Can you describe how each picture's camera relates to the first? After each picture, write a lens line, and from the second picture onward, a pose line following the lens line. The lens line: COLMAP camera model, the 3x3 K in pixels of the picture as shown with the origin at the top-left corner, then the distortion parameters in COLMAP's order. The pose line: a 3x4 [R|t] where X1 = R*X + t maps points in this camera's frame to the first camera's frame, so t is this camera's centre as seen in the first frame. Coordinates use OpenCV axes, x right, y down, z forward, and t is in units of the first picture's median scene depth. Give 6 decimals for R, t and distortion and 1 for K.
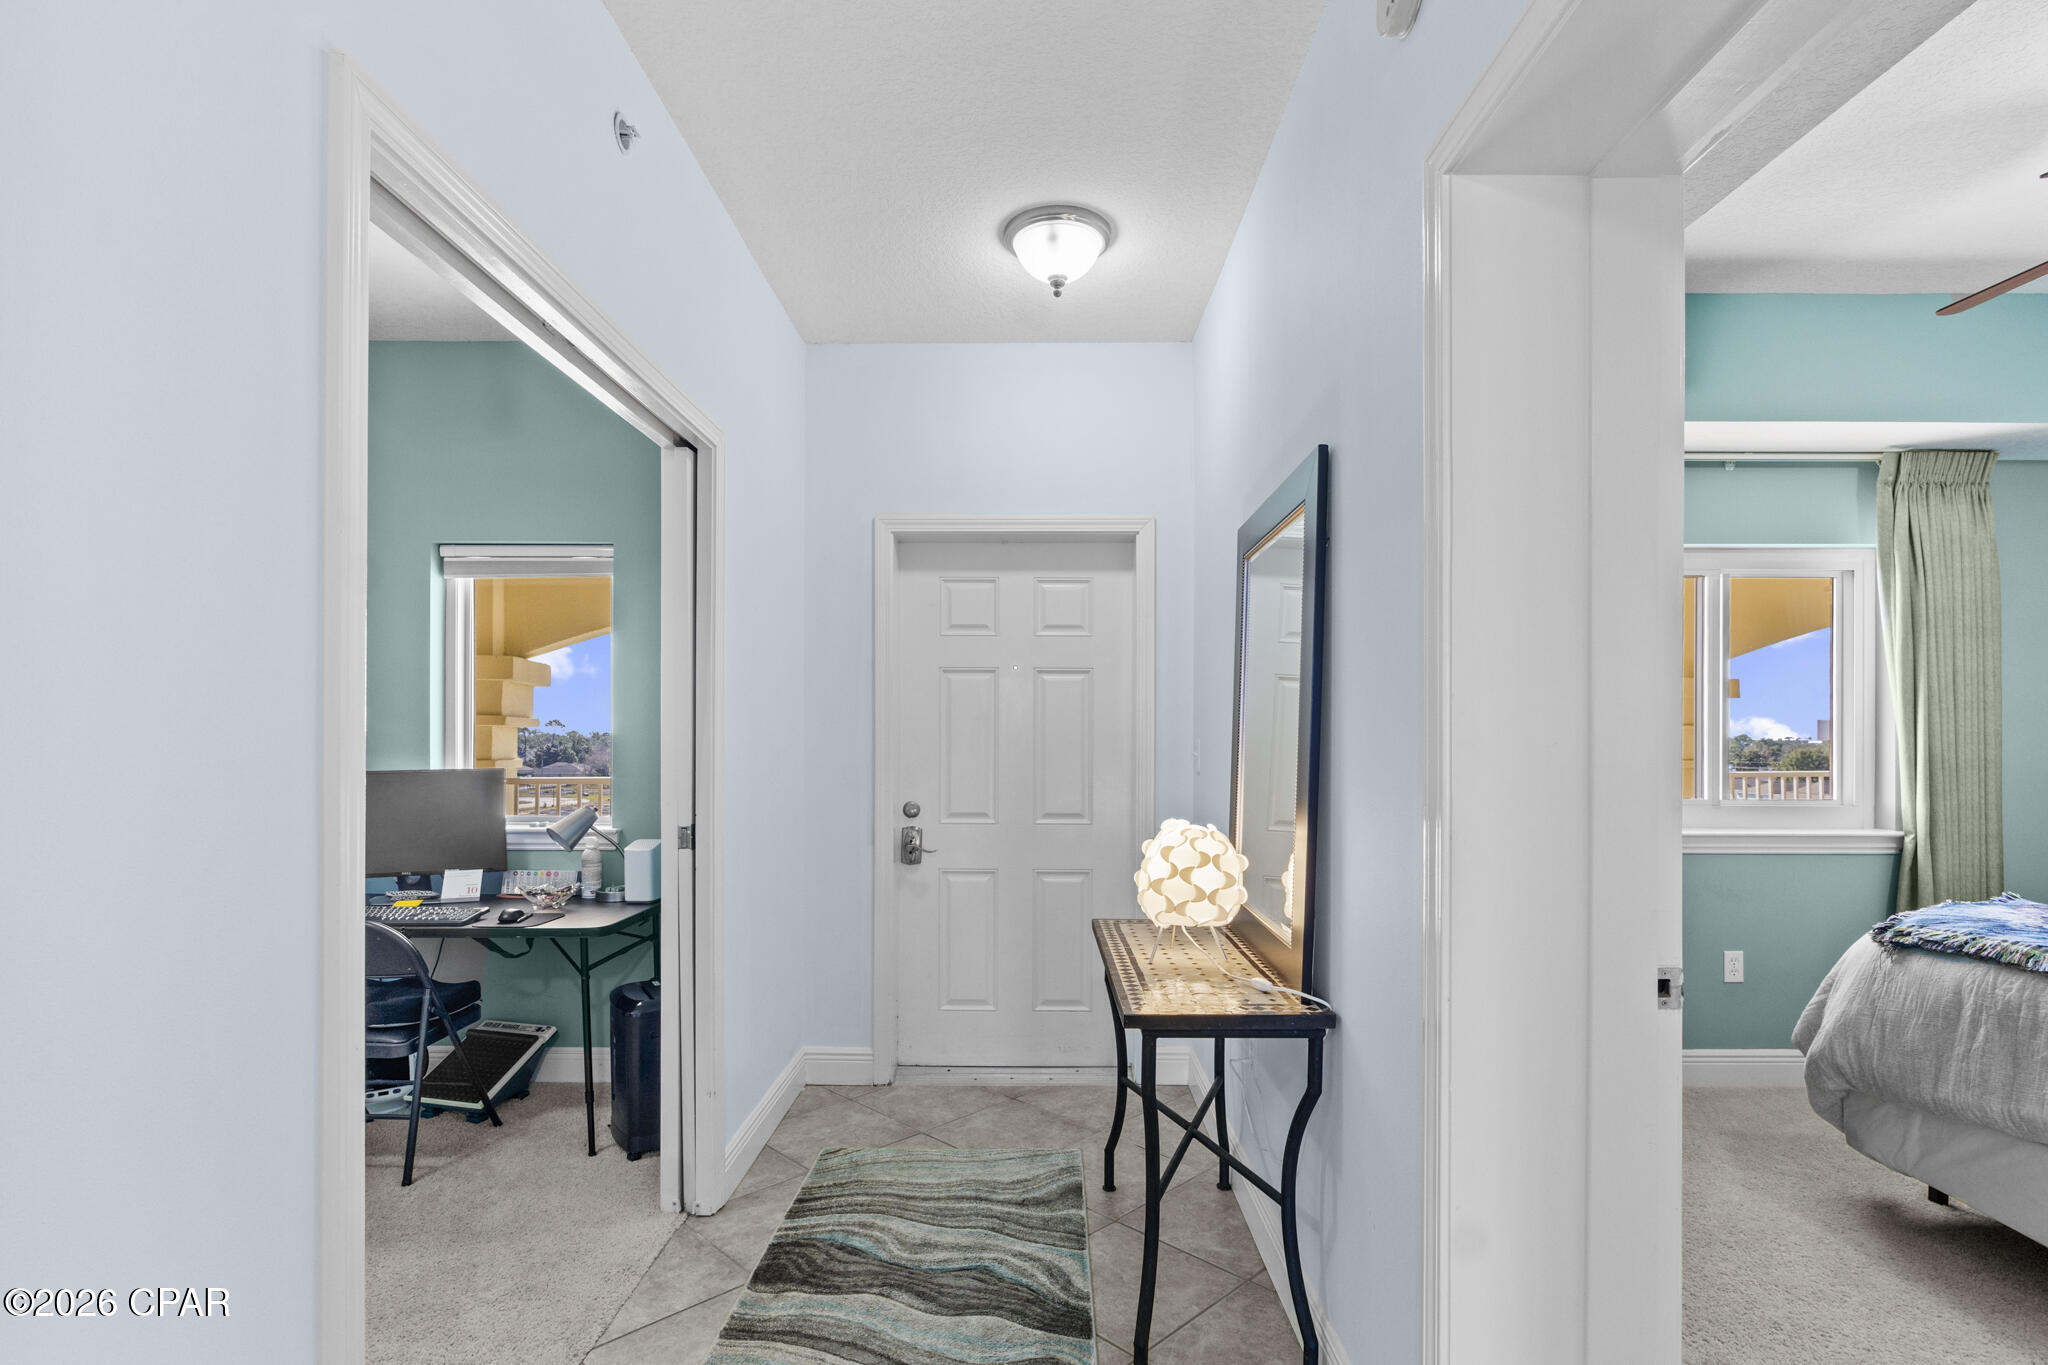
lens RADIAL K [[981.9, 0, 1019.2], [0, 981.9, 741.1], [0, 0, 1]] dist [-0.007485, 0.000377]
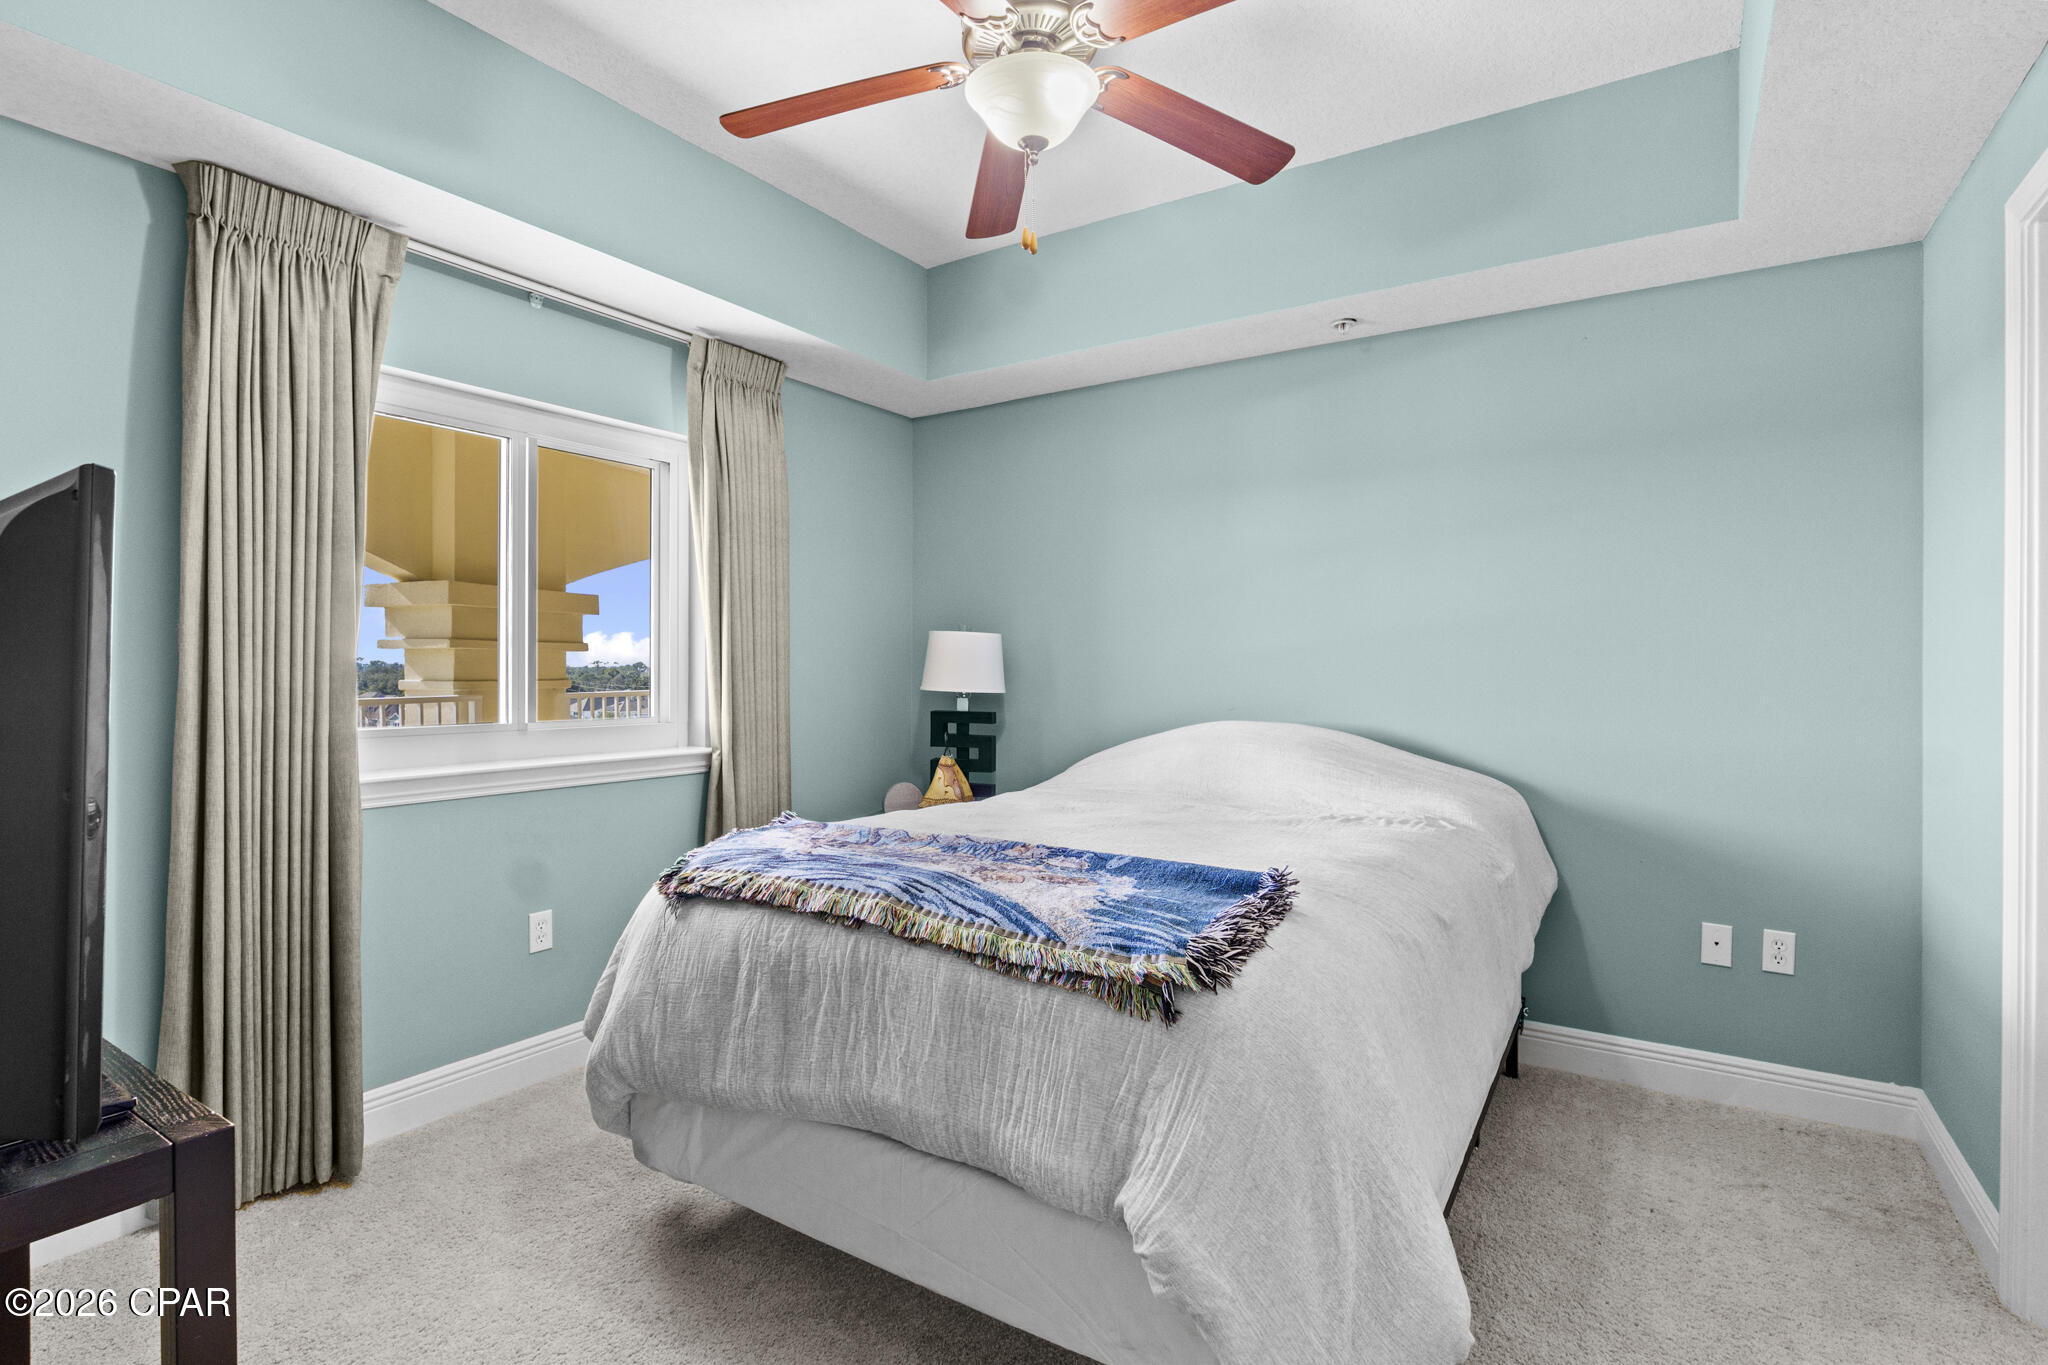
lens RADIAL K [[974.9, 0, 1024.0], [0, 974.9, 682.5], [0, 0, 1]] dist [0.000169, 0.000129]
pose [[0.534396, -0.010519, 0.845168, 0.368155], [-0.001312, 0.999911, 0.013275, 0.023098], [-0.845233, -0.008203, 0.534335, 0.330380]]
